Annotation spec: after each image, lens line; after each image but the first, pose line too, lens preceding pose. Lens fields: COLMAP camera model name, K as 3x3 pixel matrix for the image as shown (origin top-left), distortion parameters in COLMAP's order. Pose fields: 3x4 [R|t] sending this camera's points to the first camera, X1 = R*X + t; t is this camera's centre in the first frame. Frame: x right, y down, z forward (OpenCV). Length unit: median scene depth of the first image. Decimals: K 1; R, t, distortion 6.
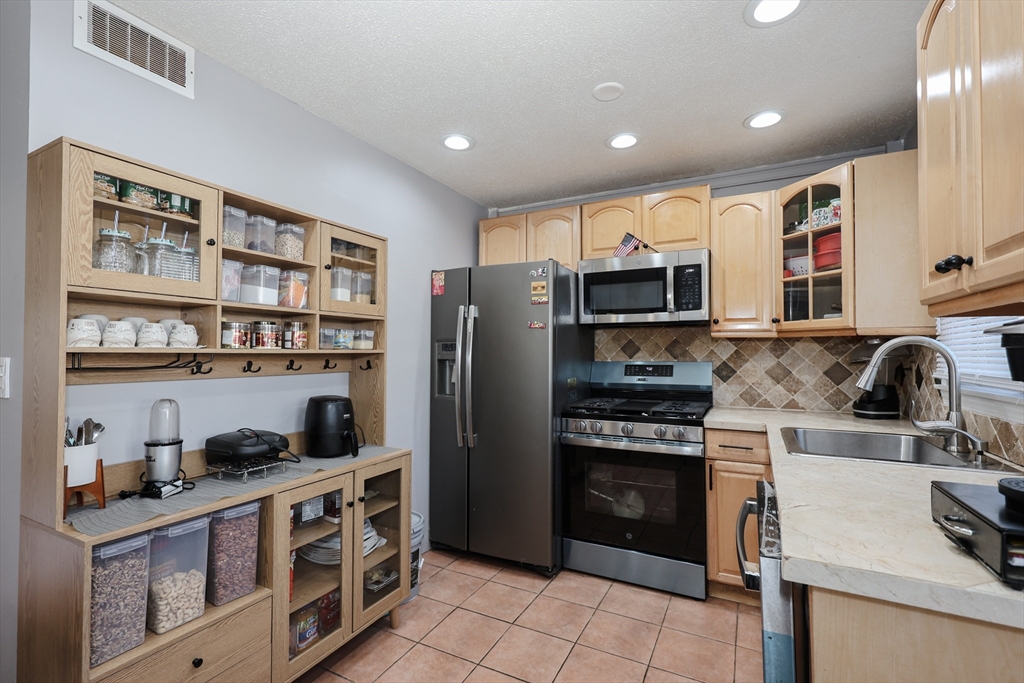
lens RADIAL K [[469.6, 0, 502.6], [0, 469.6, 340.2], [0, 0, 1]] dist [0.011316, 0.000517]
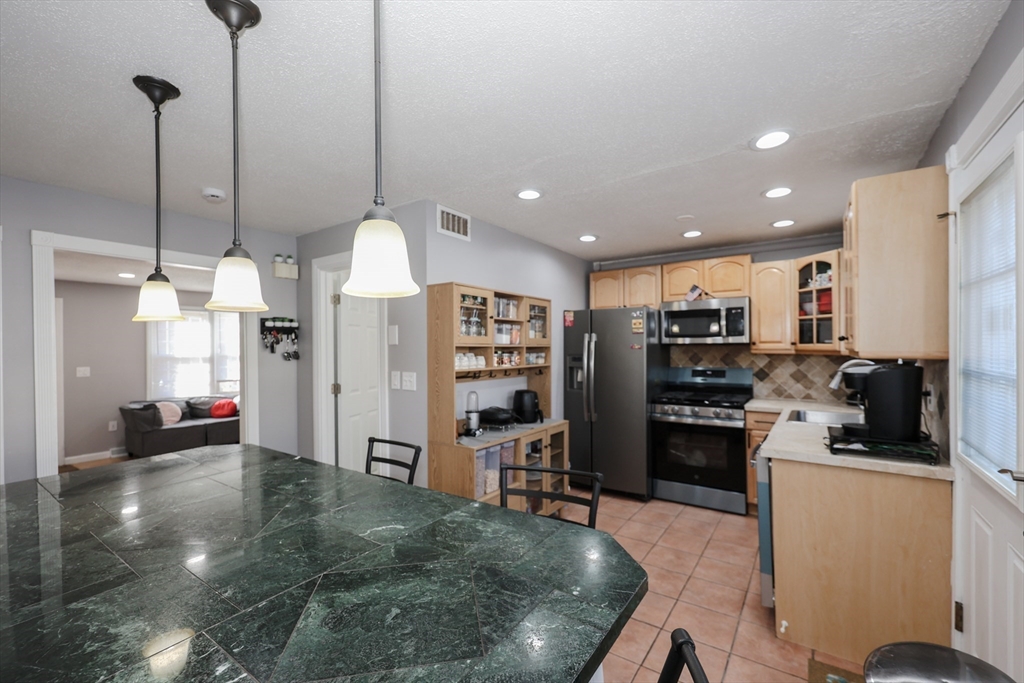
lens RADIAL K [[431.1, 0, 507.1], [0, 431.1, 341.5], [0, 0, 1]] dist [0.001322, -0.000997]
pose [[0.991606, -0.007901, -0.129058, -0.185965], [0.009420, 0.999893, 0.011170, -0.074039], [0.128956, -0.012292, 0.991574, -0.558012]]
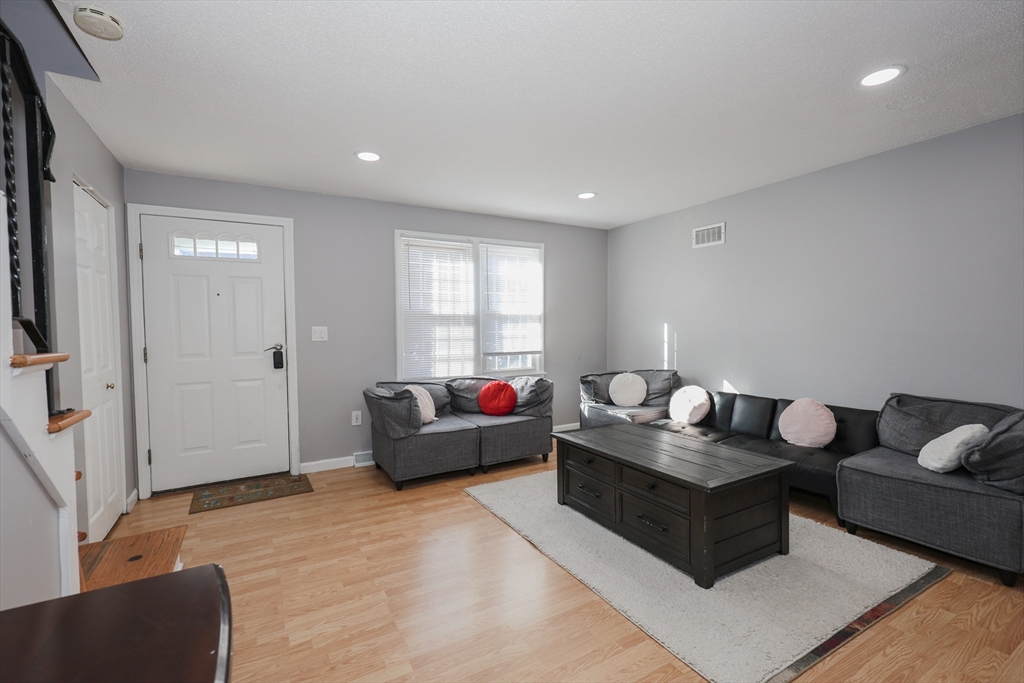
lens RADIAL K [[431.1, 0, 507.1], [0, 431.1, 340.9], [0, 0, 1]] dist [0.001322, -0.000997]
pose [[0.840730, 0.019782, -0.541093, -1.296177], [0.015427, 0.998052, 0.060458, 0.029406], [0.541234, -0.059176, 0.838787, 0.459198]]
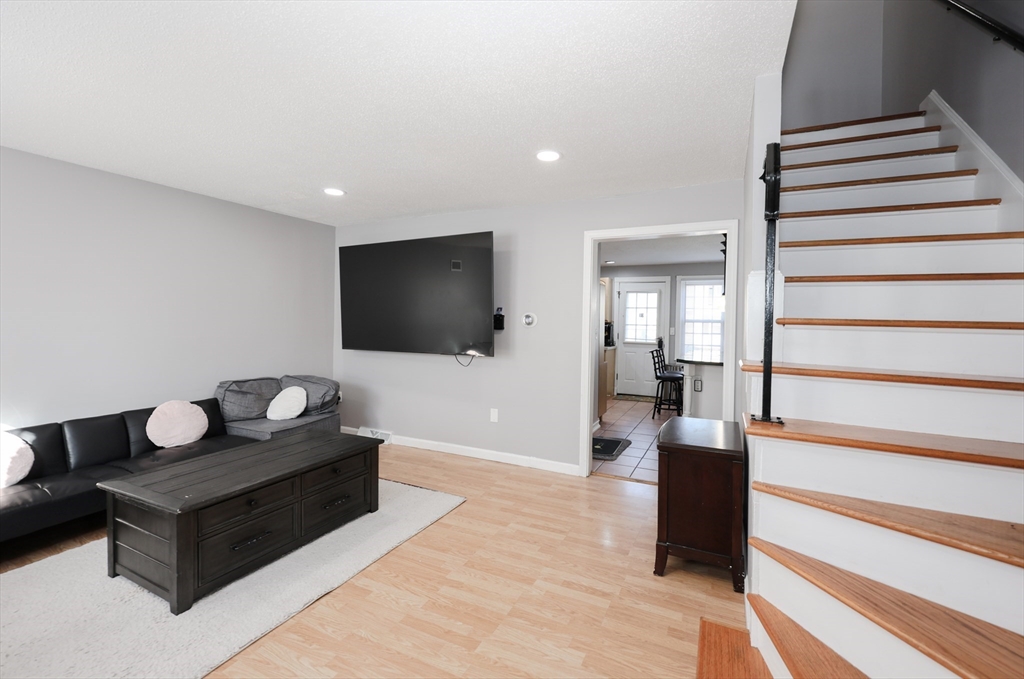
lens RADIAL K [[431.1, 0, 529.8], [0, 431.1, 327.1], [0, 0, 1]] dist [0.001322, -0.000997]
pose [[-0.040348, -0.001057, 0.999185, -2.577125], [-0.033083, 0.999453, -0.000279, 0.023376], [-0.998638, -0.033068, -0.040361, 0.931092]]
